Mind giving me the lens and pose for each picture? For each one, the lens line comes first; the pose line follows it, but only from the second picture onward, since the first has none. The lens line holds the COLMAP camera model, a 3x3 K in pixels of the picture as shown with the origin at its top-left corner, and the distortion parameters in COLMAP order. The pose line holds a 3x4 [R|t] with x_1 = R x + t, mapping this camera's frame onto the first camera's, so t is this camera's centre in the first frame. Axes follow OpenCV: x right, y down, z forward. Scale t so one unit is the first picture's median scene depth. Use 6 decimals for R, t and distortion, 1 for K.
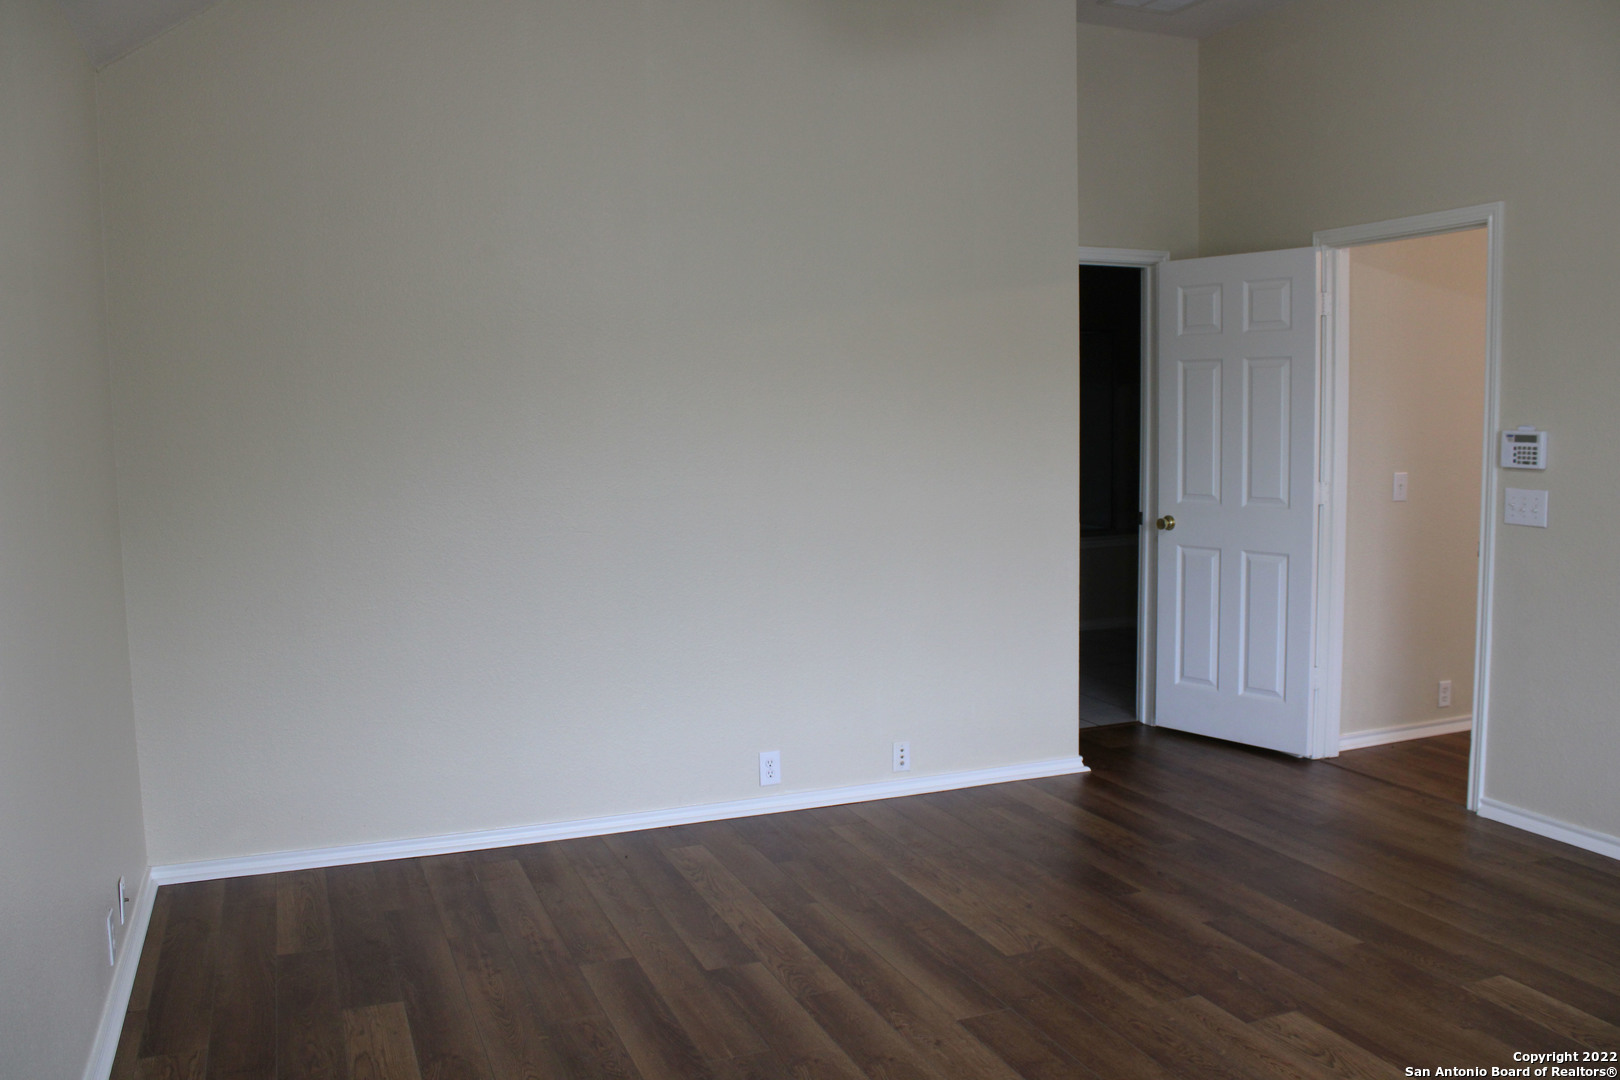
lens RADIAL K [[1344.4, 0, 809.3], [0, 1344.4, 538.8], [0, 0, 1]] dist [-0.169838, 0.143591]
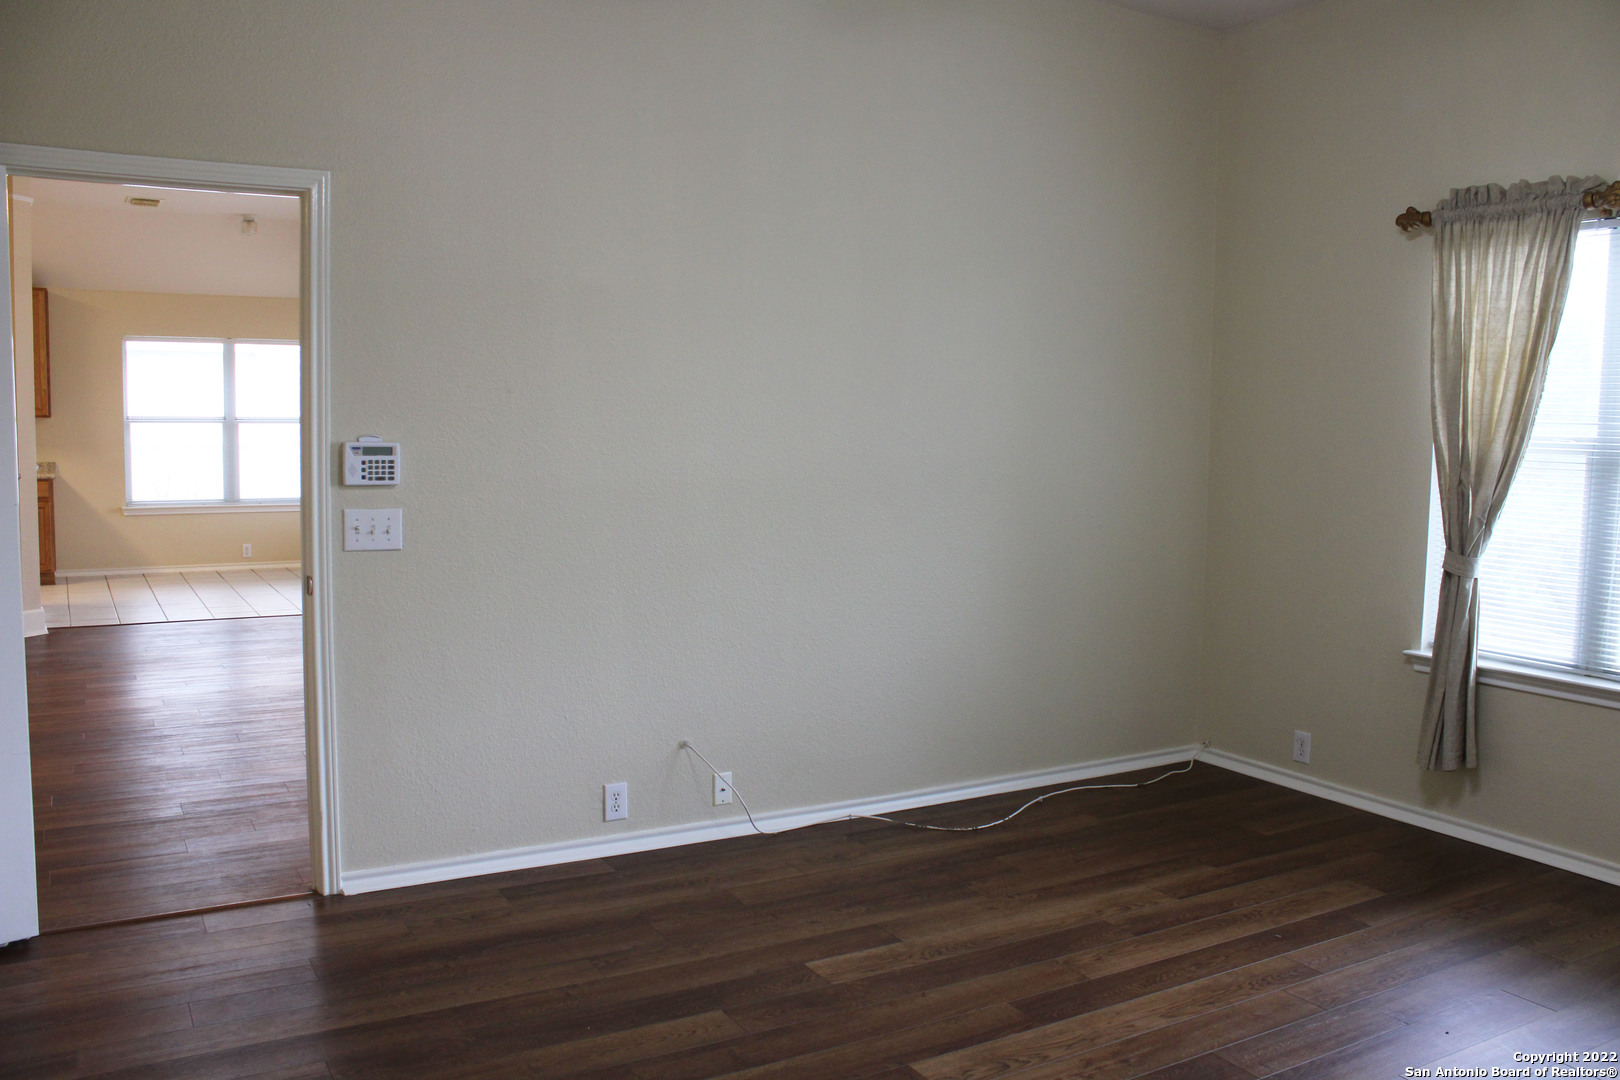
lens RADIAL K [[1344.4, 0, 822.9], [0, 1344.4, 534.2], [0, 0, 1]] dist [-0.169838, 0.143591]
pose [[-0.147170, -0.075274, 0.986243, -0.376586], [0.080184, 0.992910, 0.087749, -0.075989], [-0.985856, 0.091995, -0.140091, 0.834299]]
